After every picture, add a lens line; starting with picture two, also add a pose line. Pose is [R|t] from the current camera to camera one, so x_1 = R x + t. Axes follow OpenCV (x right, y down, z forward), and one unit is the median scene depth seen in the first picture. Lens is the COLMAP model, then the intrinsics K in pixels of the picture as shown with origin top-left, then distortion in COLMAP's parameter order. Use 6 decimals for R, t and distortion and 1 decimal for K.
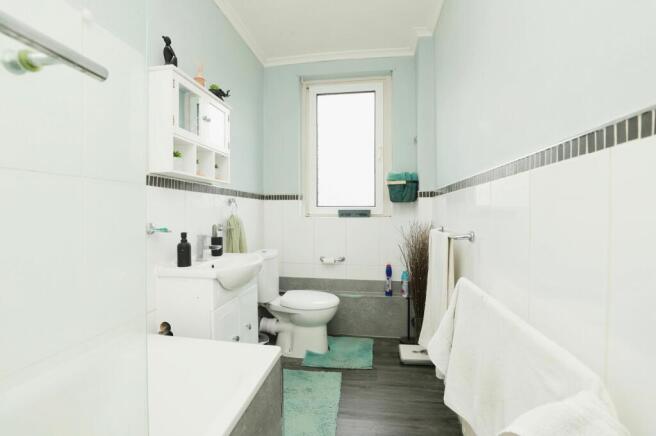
lens RADIAL K [[305.6, 0, 328.0], [0, 305.6, 218.0], [0, 0, 1]] dist [-0.000200, -0.000046]
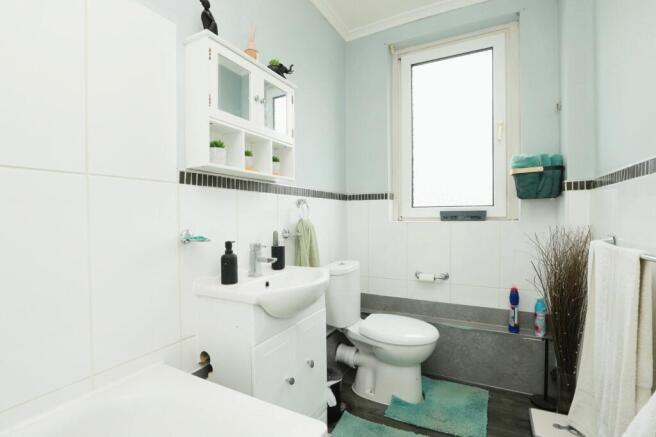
lens RADIAL K [[317.3, 0, 330.0], [0, 317.3, 225.9], [0, 0, 1]] dist [-0.019271, -0.000318]
pose [[0.947379, 0.000668, -0.320114, 0.031277], [0.004295, 0.999881, 0.014797, -0.003205], [0.320086, -0.015393, 0.947264, 0.194416]]
